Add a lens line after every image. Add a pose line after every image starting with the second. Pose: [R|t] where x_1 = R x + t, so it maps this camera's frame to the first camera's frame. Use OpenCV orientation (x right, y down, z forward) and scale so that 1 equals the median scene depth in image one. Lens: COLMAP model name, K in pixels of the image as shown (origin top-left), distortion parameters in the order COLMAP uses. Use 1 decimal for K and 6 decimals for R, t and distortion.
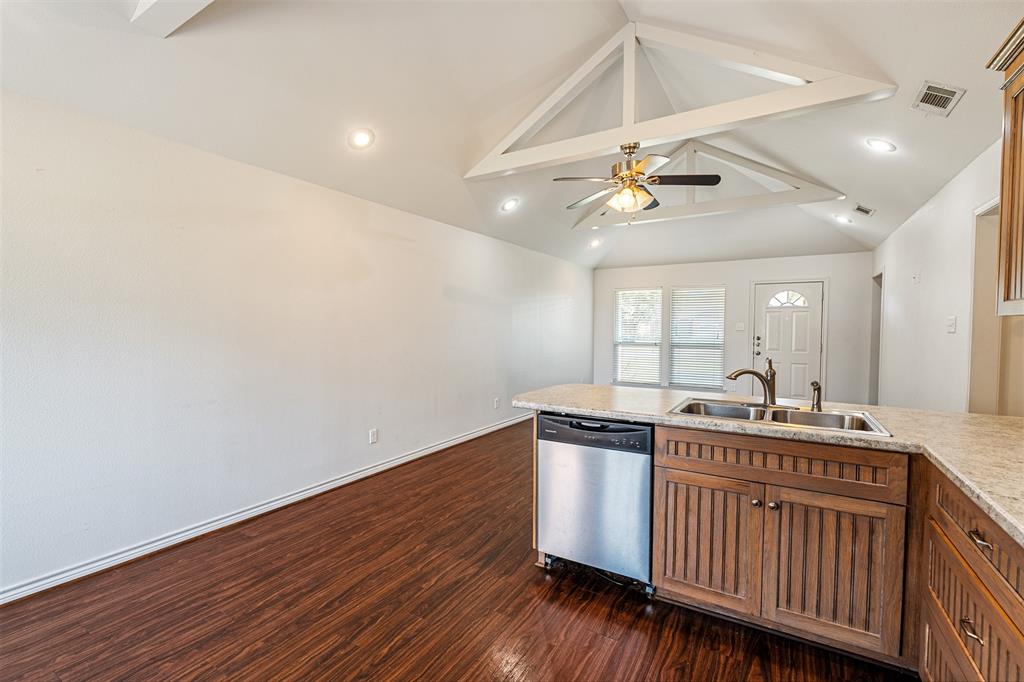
lens RADIAL K [[449.9, 0, 512.0], [0, 449.9, 341.0], [0, 0, 1]] dist [-0.001931, -0.000040]
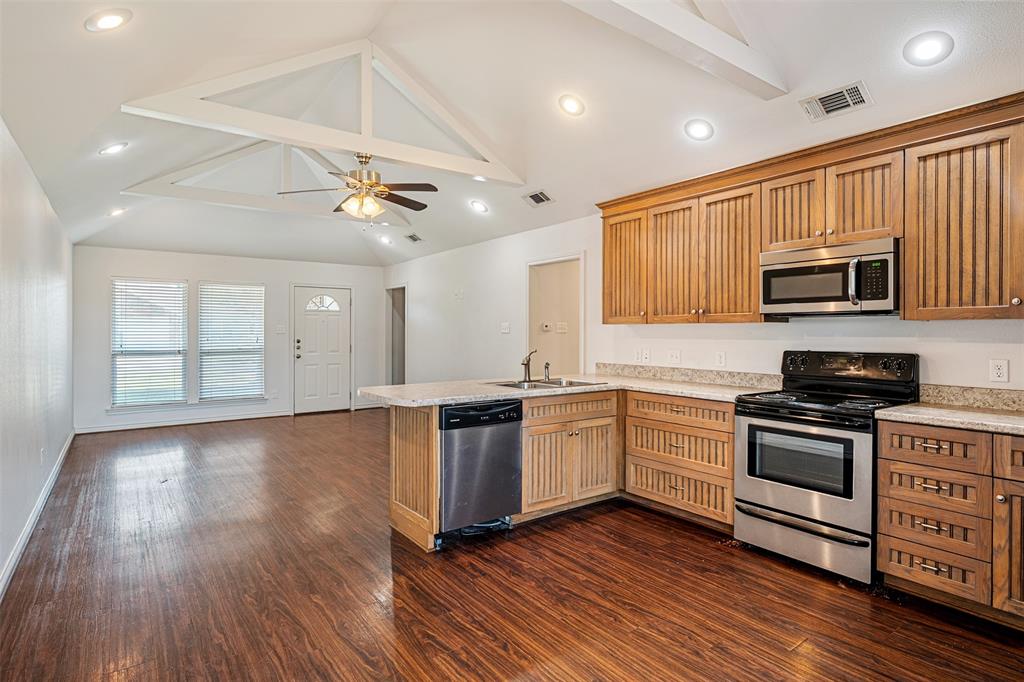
lens RADIAL K [[541.0, 0, 510.4], [0, 541.0, 331.5], [0, 0, 1]] dist [-0.000159, 0.000162]
pose [[0.389949, -0.004630, 0.920825, -1.051631], [0.030709, 0.999497, -0.007979, -0.010491], [-0.920324, 0.031389, 0.389895, 0.301359]]
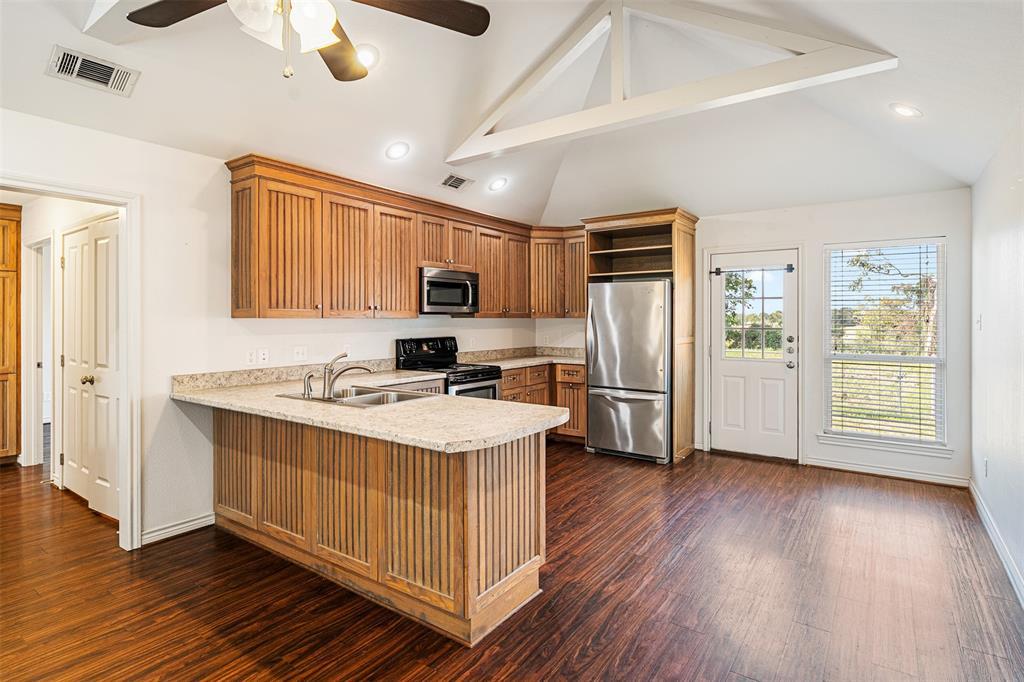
lens RADIAL K [[527.0, 0, 514.0], [0, 527.0, 319.4], [0, 0, 1]] dist [-0.001886, -0.000284]
pose [[-0.997350, -0.003214, 0.072681, 0.032753], [-0.000741, 0.999421, 0.034019, -0.083865], [-0.072748, 0.033875, -0.996775, 2.038695]]
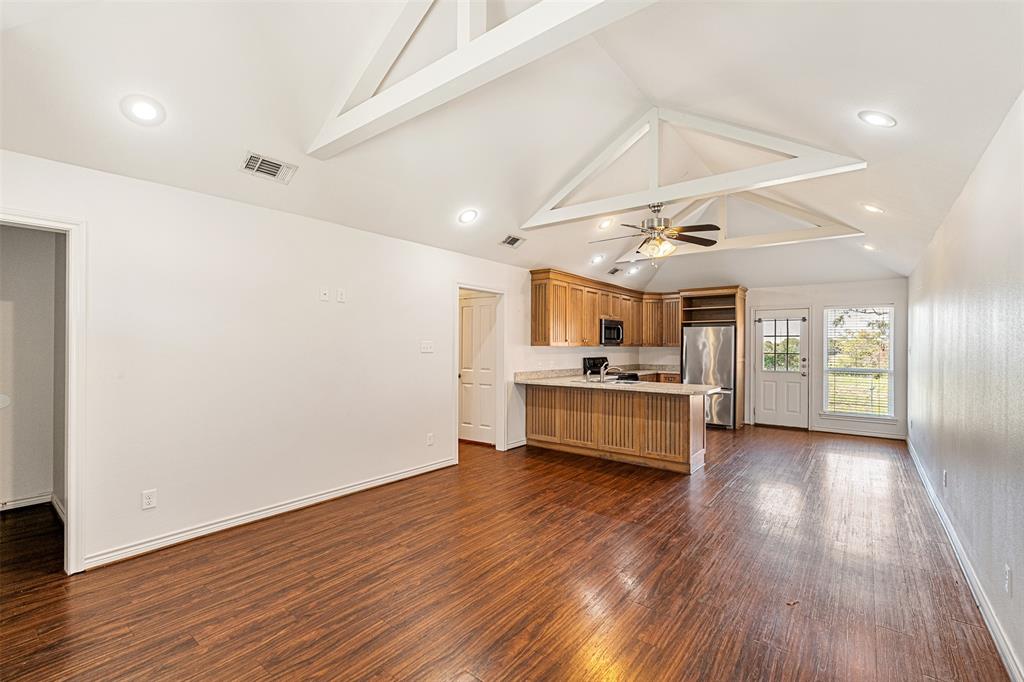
lens RADIAL K [[444.0, 0, 513.7], [0, 444.0, 346.9], [0, 0, 1]] dist [-0.008530, -0.000067]
pose [[-0.991972, -0.008823, 0.126153, 0.681502], [-0.004854, 0.999485, 0.031736, -0.110058], [-0.126368, 0.030868, -0.991503, 3.140045]]
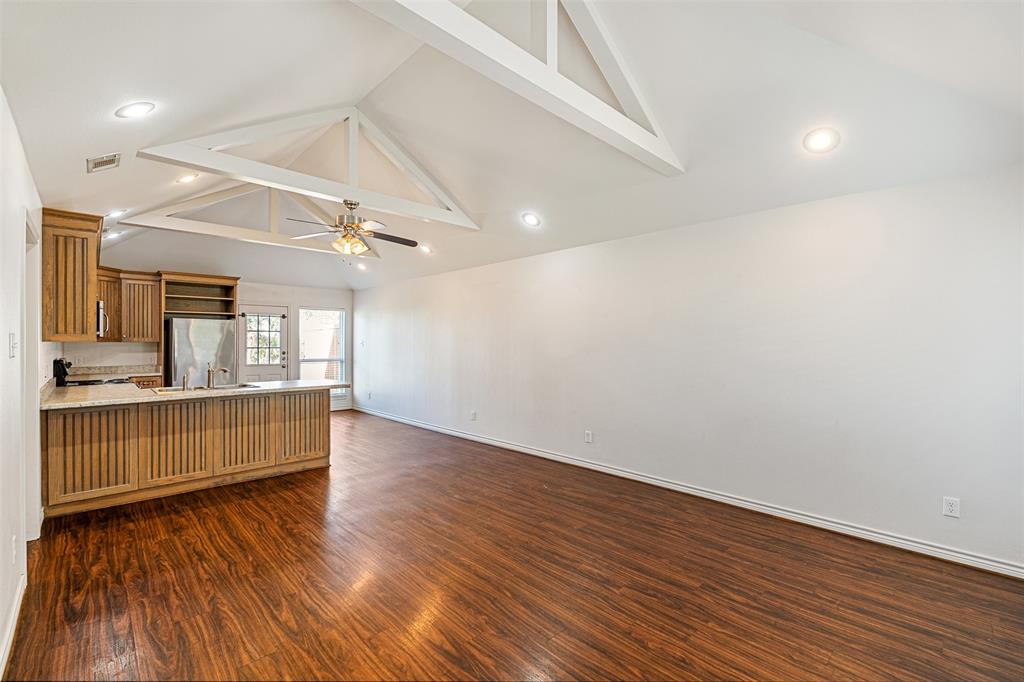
lens RADIAL K [[443.7, 0, 512.0], [0, 443.7, 341.0], [0, 0, 1]] dist [-0.003011, -0.000304]
pose [[-0.263914, -0.005325, -0.964532, 1.840390], [-0.030171, 0.999541, 0.002737, -0.088401], [0.964074, 0.029824, -0.263953, 2.458637]]
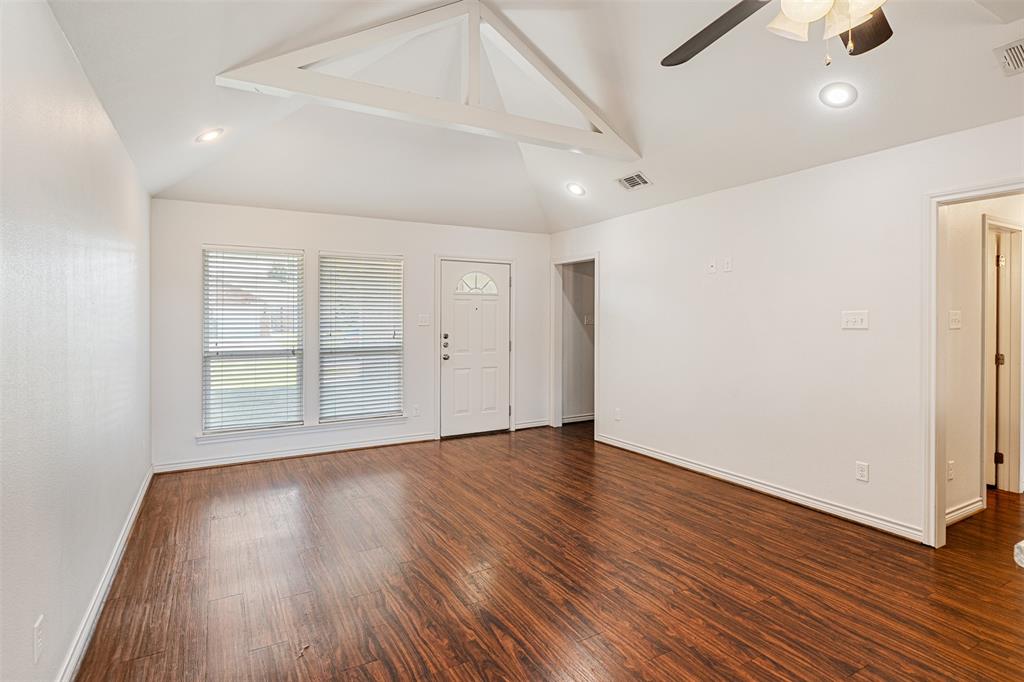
lens RADIAL K [[527.0, 0, 514.0], [0, 527.0, 319.4], [0, 0, 1]] dist [-0.001886, -0.000284]
pose [[0.487857, -0.005483, 0.872907, -0.367589], [0.028663, 0.999542, -0.009740, -0.061925], [-0.872453, 0.029772, 0.487790, 1.426839]]
